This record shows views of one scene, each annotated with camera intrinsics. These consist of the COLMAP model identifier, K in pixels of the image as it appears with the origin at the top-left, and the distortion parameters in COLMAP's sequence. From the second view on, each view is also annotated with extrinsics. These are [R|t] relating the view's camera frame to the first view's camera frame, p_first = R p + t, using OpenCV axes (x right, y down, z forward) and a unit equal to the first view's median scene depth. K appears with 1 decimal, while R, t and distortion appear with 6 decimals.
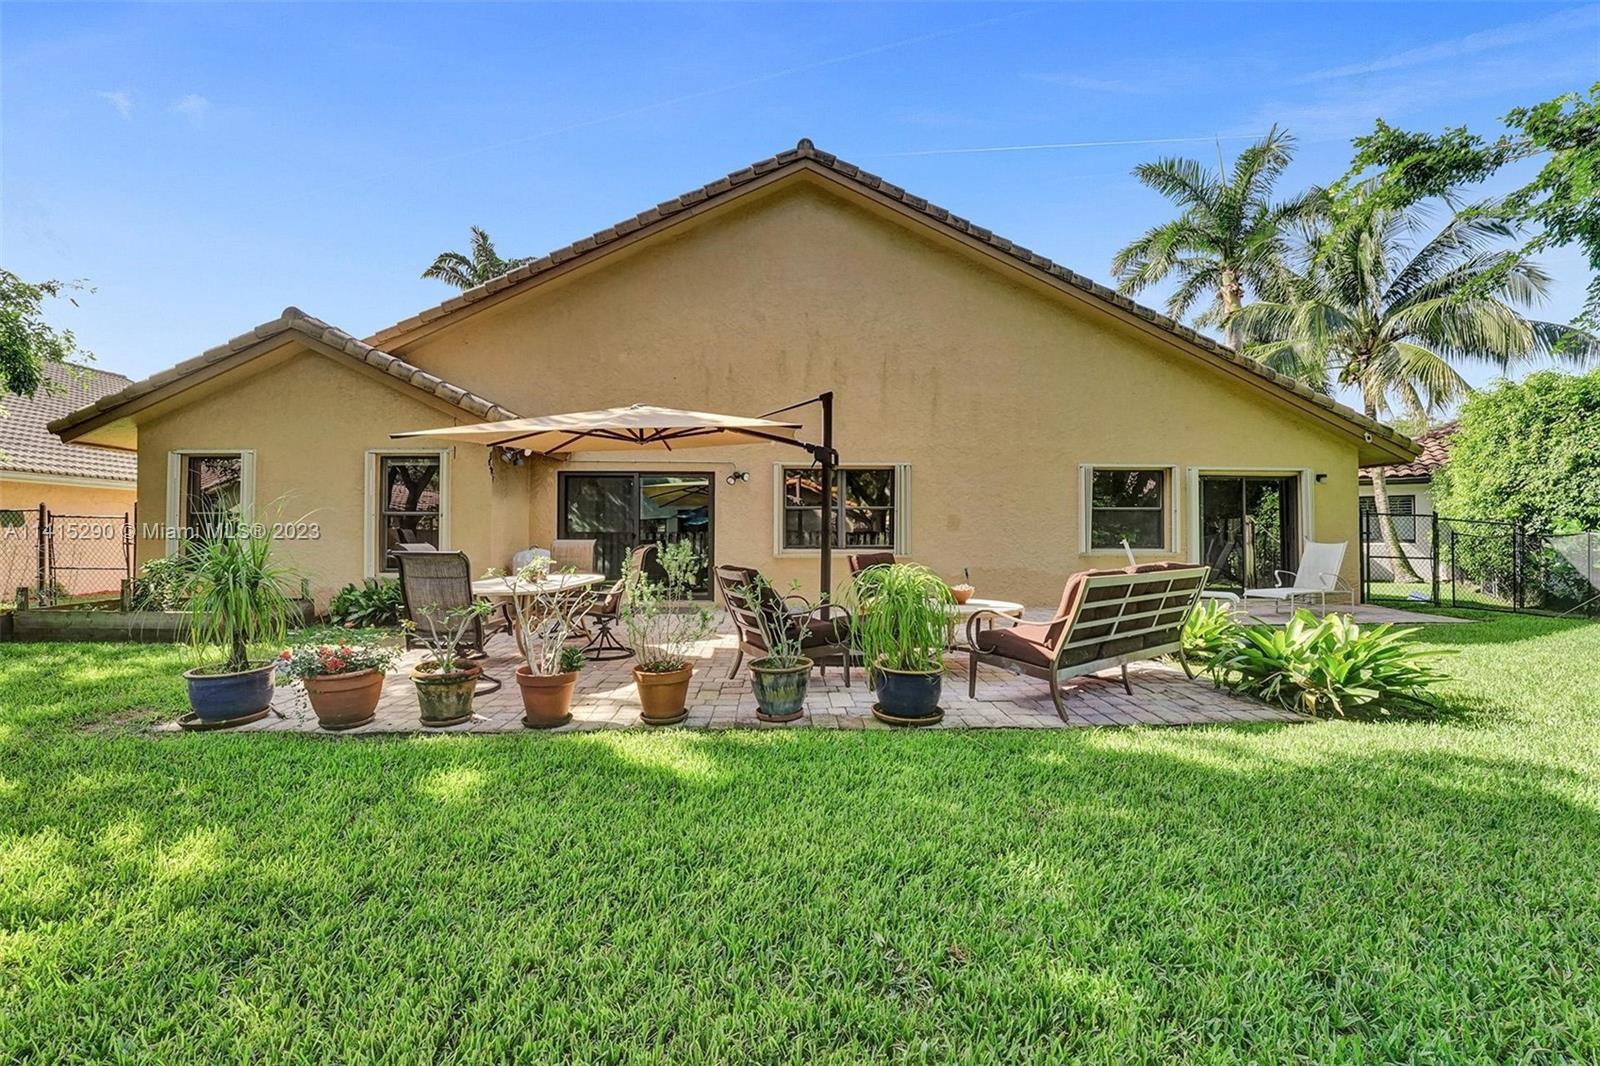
lens RADIAL K [[655.6, 0, 789.5], [0, 655.6, 533.2], [0, 0, 1]] dist [-0.020931, 0.000693]
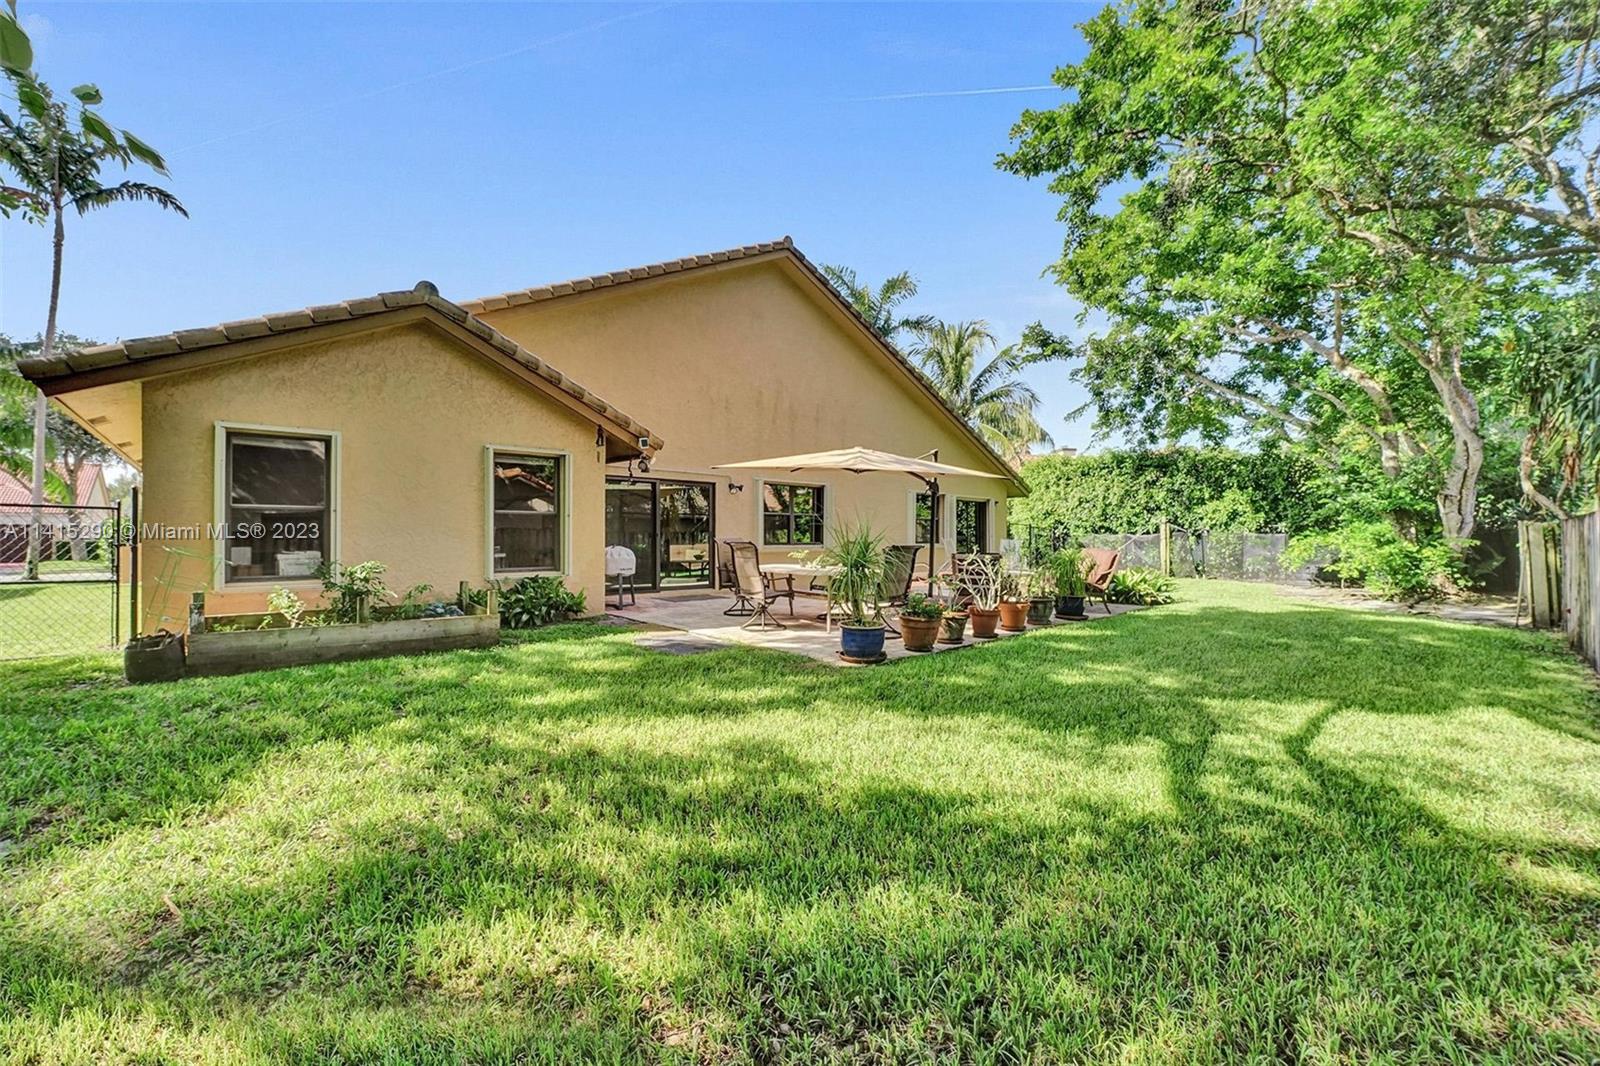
lens RADIAL K [[648.6, 0, 797.9], [0, 648.6, 535.7], [0, 0, 1]] dist [-0.023036, 0.000337]
pose [[0.761548, 0.001004, 0.648108, -0.784190], [-0.004983, 0.999978, 0.004306, -0.000227], [-0.648090, -0.006508, 0.761536, -0.017134]]
